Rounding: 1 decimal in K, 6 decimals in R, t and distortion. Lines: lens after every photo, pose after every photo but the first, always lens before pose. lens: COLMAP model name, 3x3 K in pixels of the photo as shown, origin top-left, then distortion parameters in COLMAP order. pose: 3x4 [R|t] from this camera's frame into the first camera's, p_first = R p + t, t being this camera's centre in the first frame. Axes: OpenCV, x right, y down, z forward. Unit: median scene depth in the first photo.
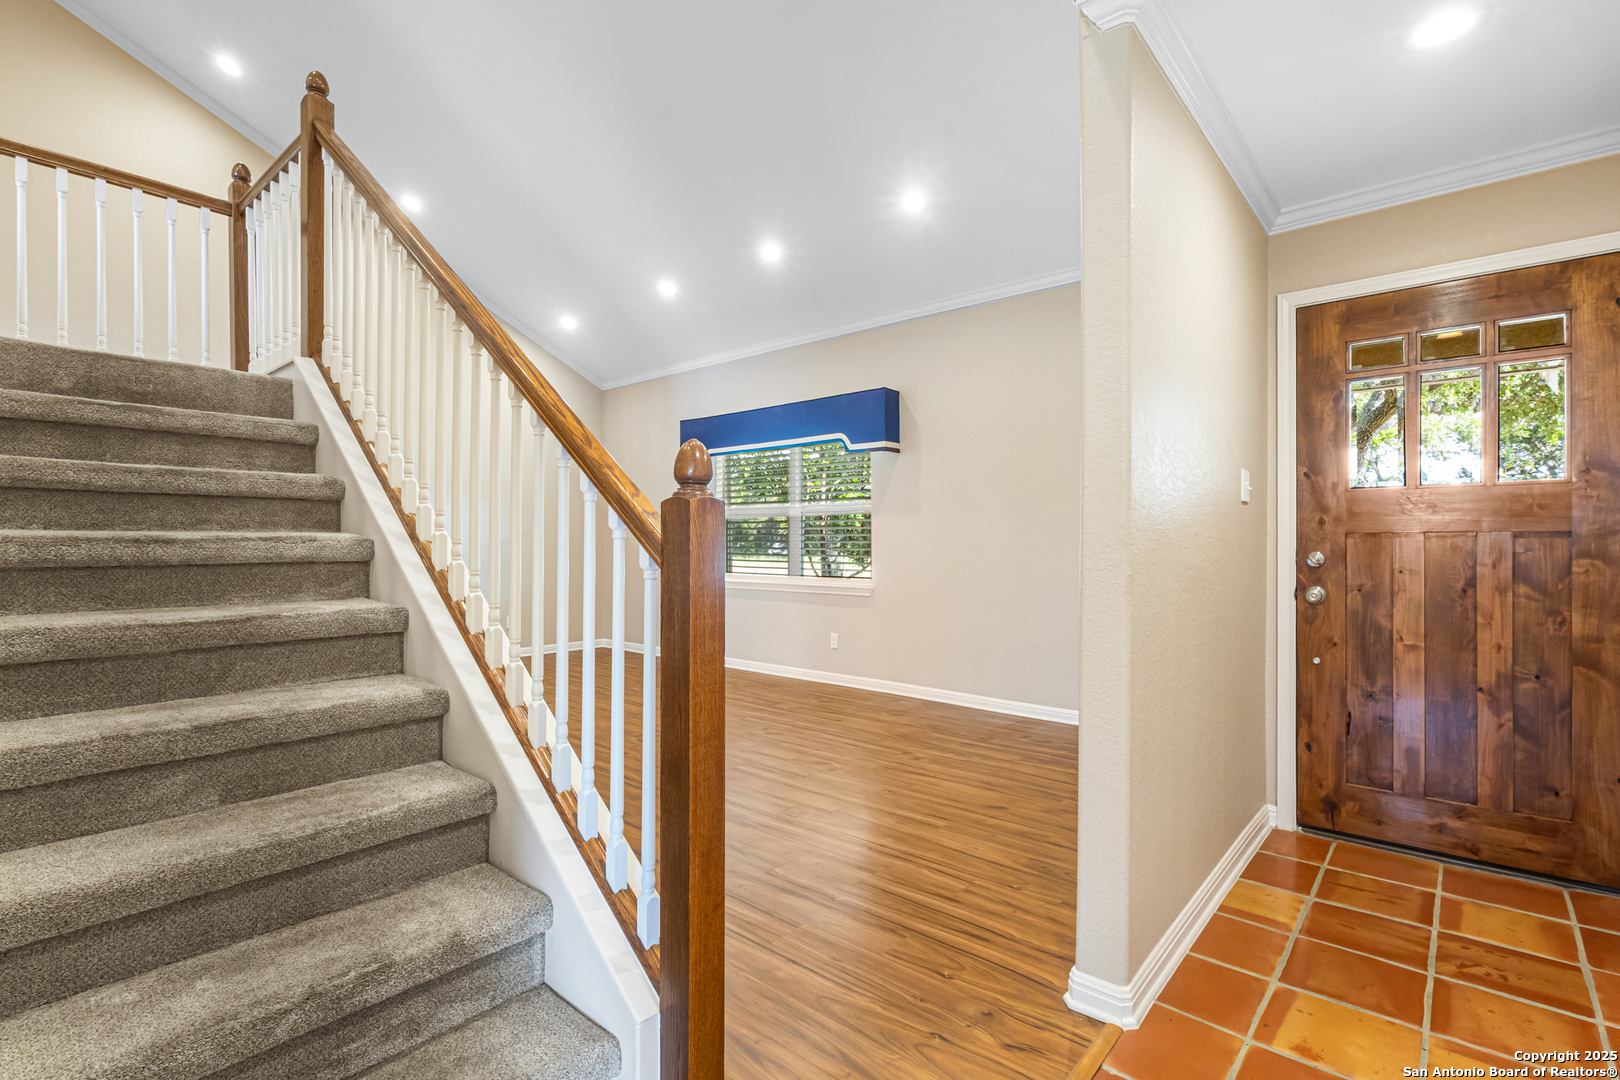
lens RADIAL K [[752.9, 0, 810.2], [0, 752.9, 542.1], [0, 0, 1]] dist [0.000919, -0.000167]
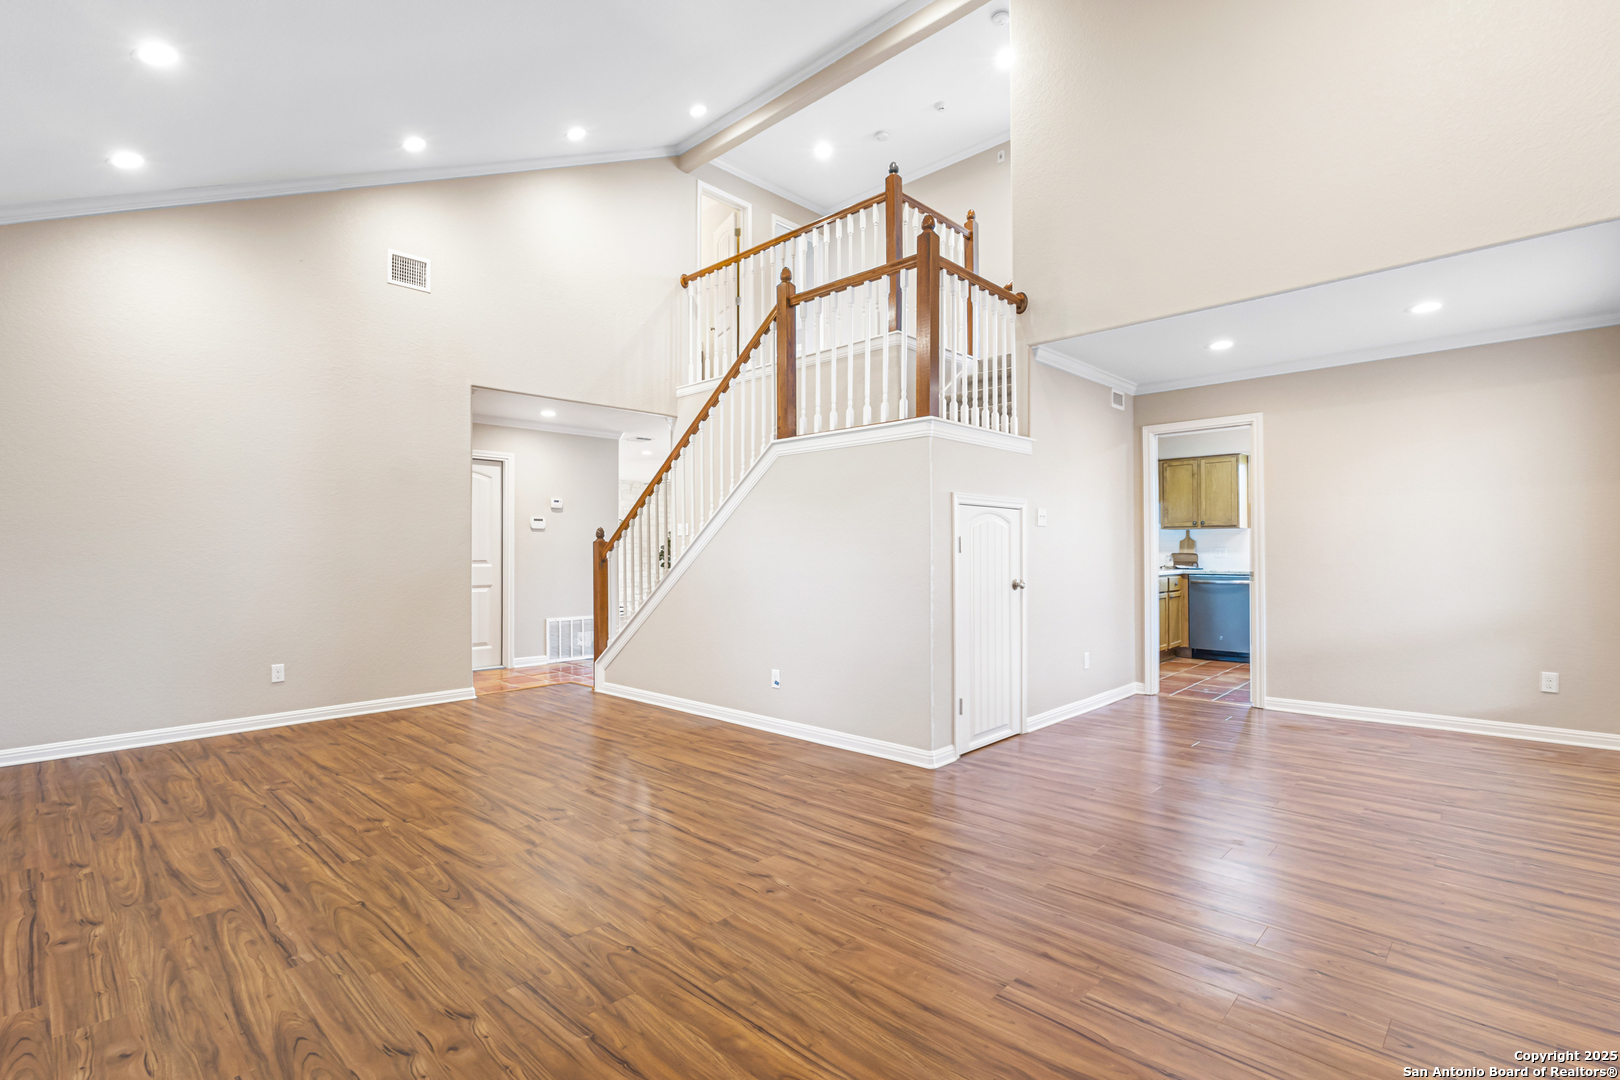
lens RADIAL K [[752.9, 0, 808.3], [0, 752.9, 546.1], [0, 0, 1]] dist [0.000919, -0.000167]
pose [[-0.999011, 0.003166, 0.044362, -0.556764], [0.002869, 0.999973, -0.006755, 0.001229], [-0.044382, -0.006621, -0.998993, 1.913238]]
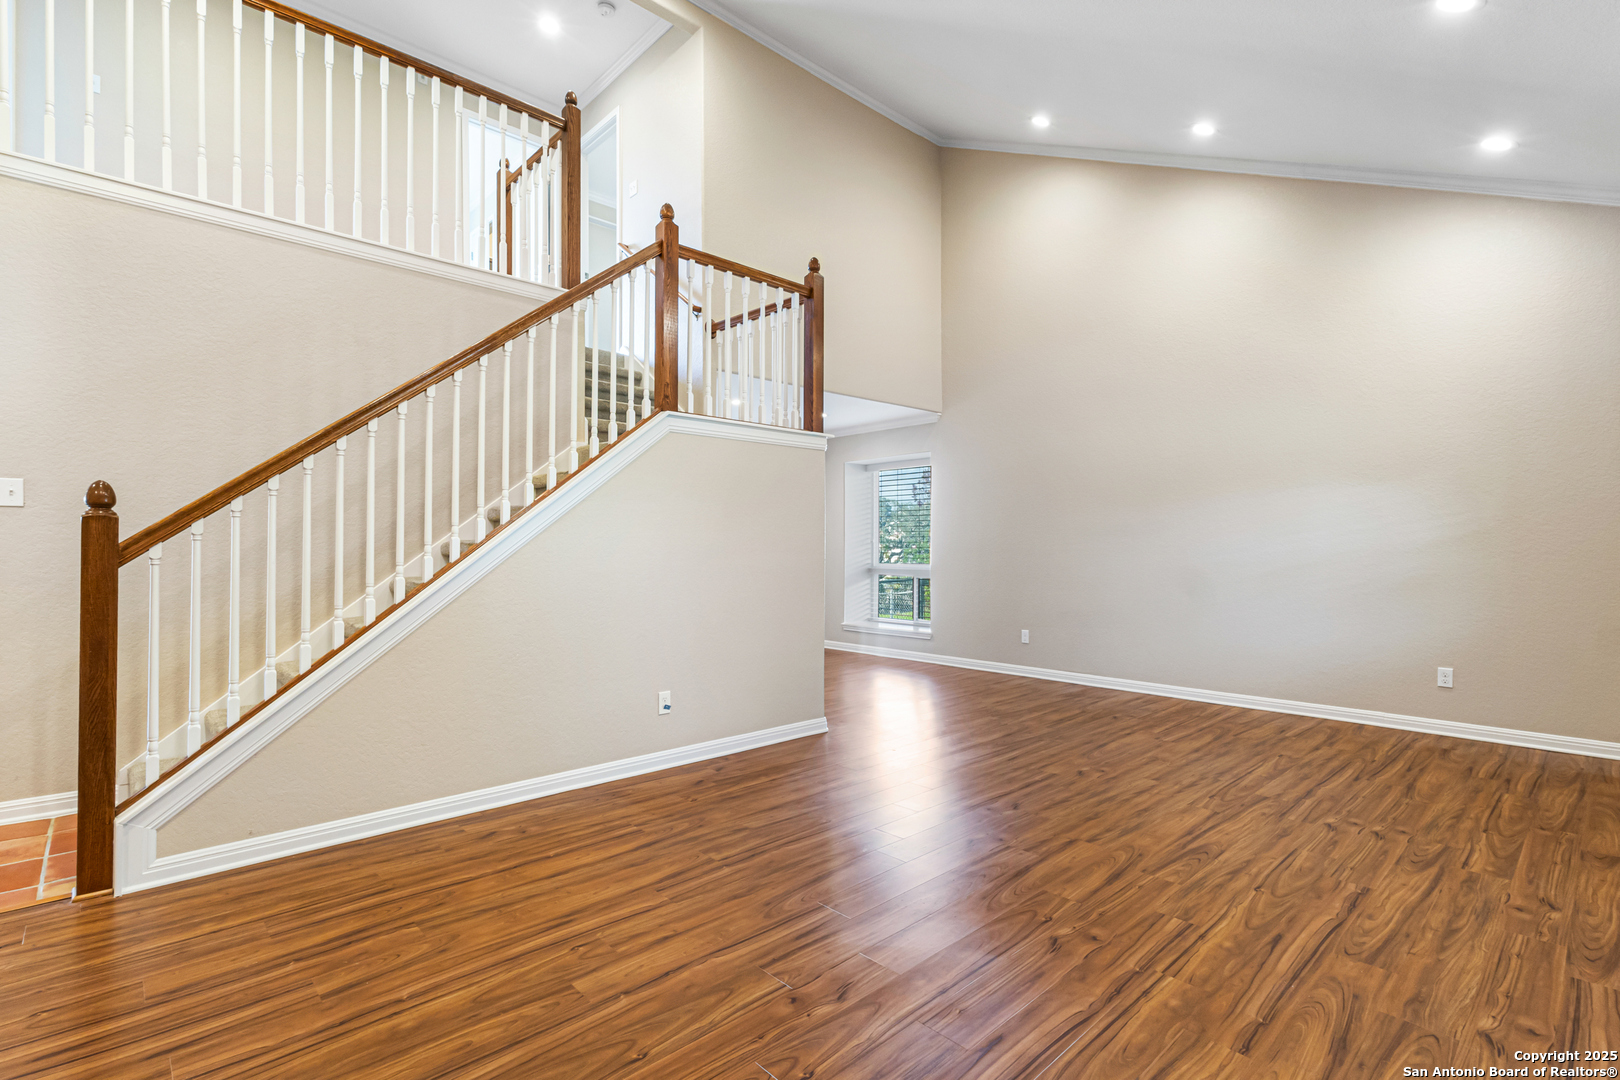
lens RADIAL K [[752.9, 0, 808.6], [0, 752.9, 545.8], [0, 0, 1]] dist [0.000919, -0.000167]
pose [[-0.103839, -0.006285, -0.994574, 0.497186], [-0.001183, 0.999980, -0.006195, 0.006440], [0.994593, 0.000534, -0.103844, 1.008825]]
